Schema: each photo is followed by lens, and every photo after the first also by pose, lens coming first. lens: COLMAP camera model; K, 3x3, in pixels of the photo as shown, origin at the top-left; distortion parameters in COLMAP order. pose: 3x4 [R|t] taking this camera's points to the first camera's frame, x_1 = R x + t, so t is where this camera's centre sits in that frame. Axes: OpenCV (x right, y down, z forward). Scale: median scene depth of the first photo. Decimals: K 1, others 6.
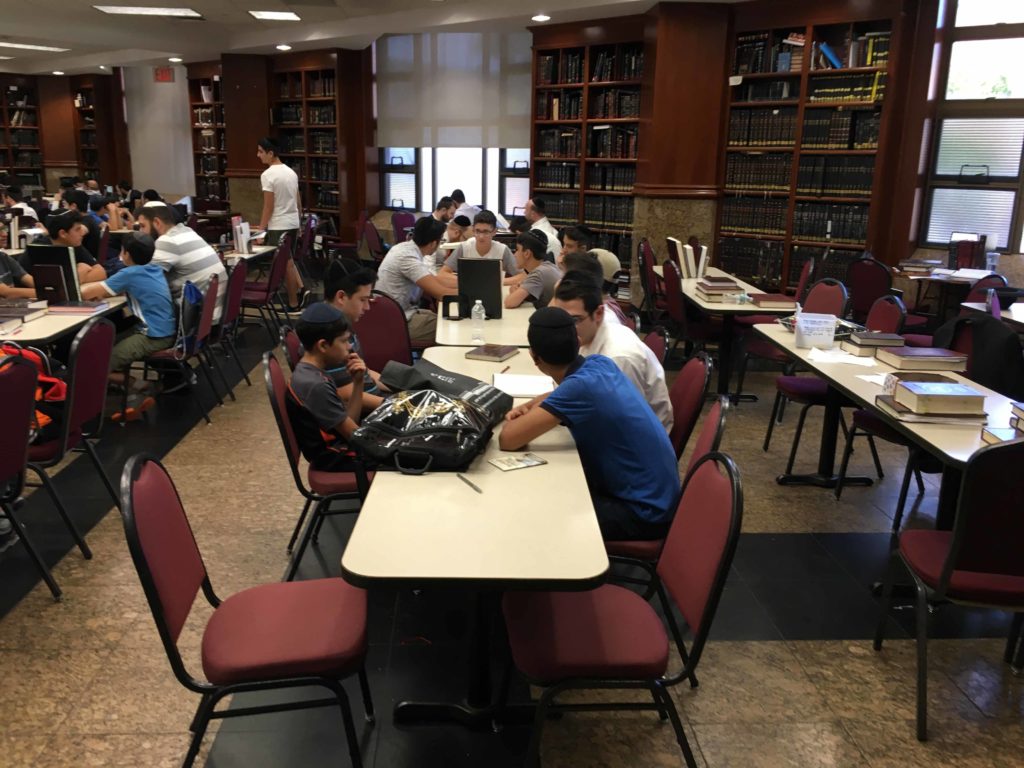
lens RADIAL K [[878.4, 0, 508.1], [0, 878.4, 380.2], [0, 0, 1]] dist [0.073383, -0.100884]
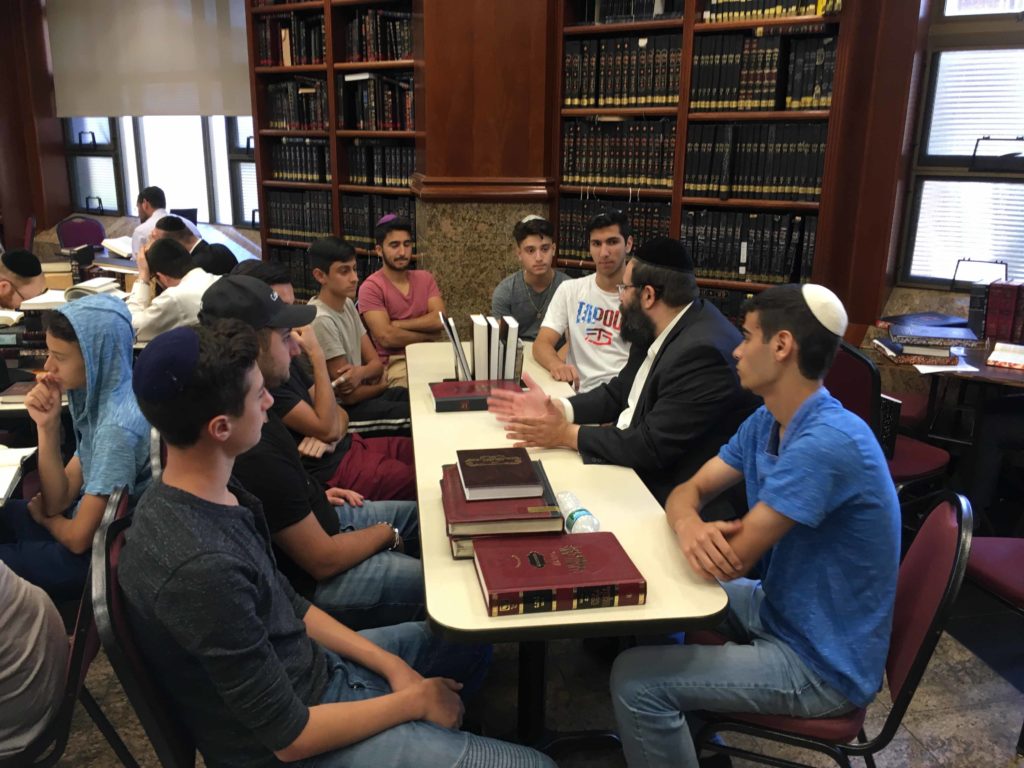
lens RADIAL K [[878.4, 0, 508.7], [0, 878.4, 394.0], [0, 0, 1]] dist [0.073383, -0.100884]
pose [[0.991197, -0.044710, 0.124616, 0.136432], [0.040126, 0.998431, 0.039056, -0.106247], [-0.126166, -0.033712, 0.991436, 0.442908]]
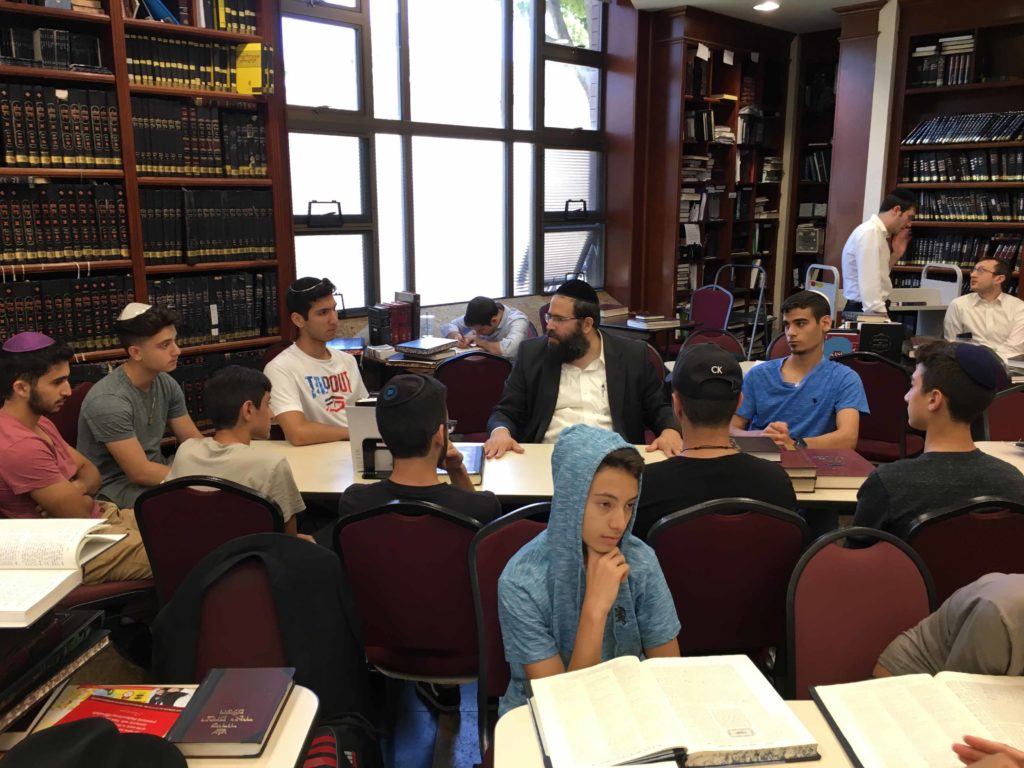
lens RADIAL K [[878.4, 0, 512.4], [0, 878.4, 380.1], [0, 0, 1]] dist [0.073383, -0.100884]
pose [[0.051655, -0.224096, 0.973197, -0.164689], [0.238896, 0.948978, 0.205839, -0.191912], [-0.969670, 0.221861, 0.102555, 0.726993]]
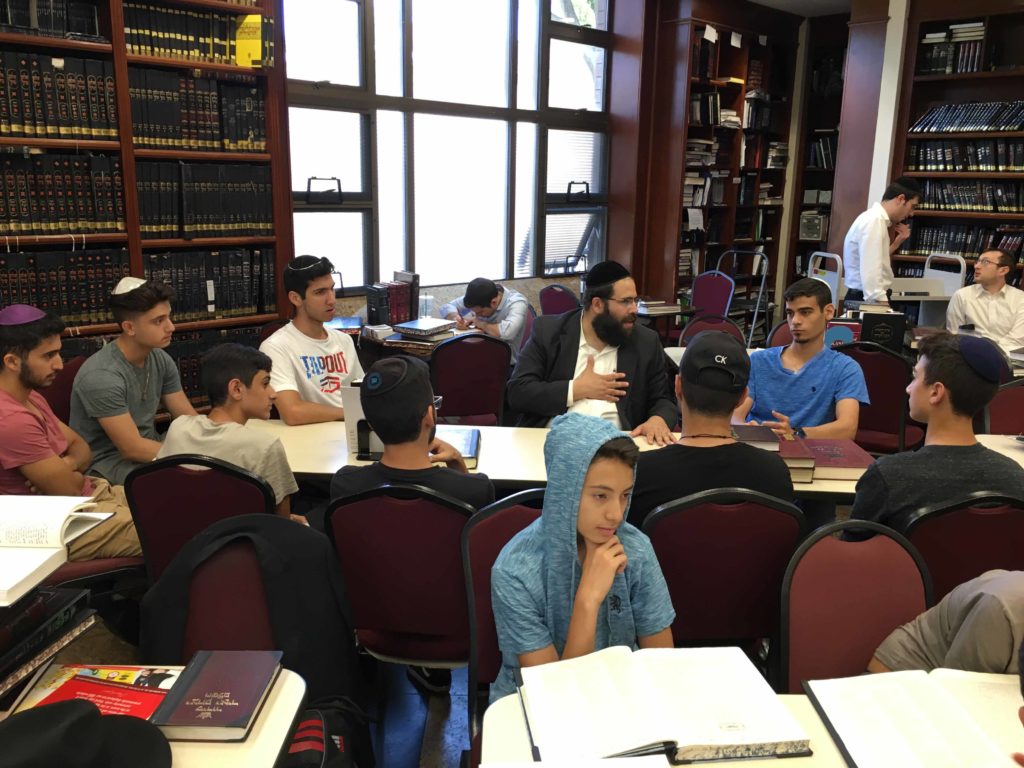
lens RADIAL K [[878.4, 0, 513.4], [0, 878.4, 382.0], [0, 0, 1]] dist [0.073383, -0.100884]
pose [[0.054079, -0.244963, 0.968023, -0.161049], [0.219544, 0.948636, 0.227793, -0.191510], [-0.974103, 0.200205, 0.105082, 0.726687]]
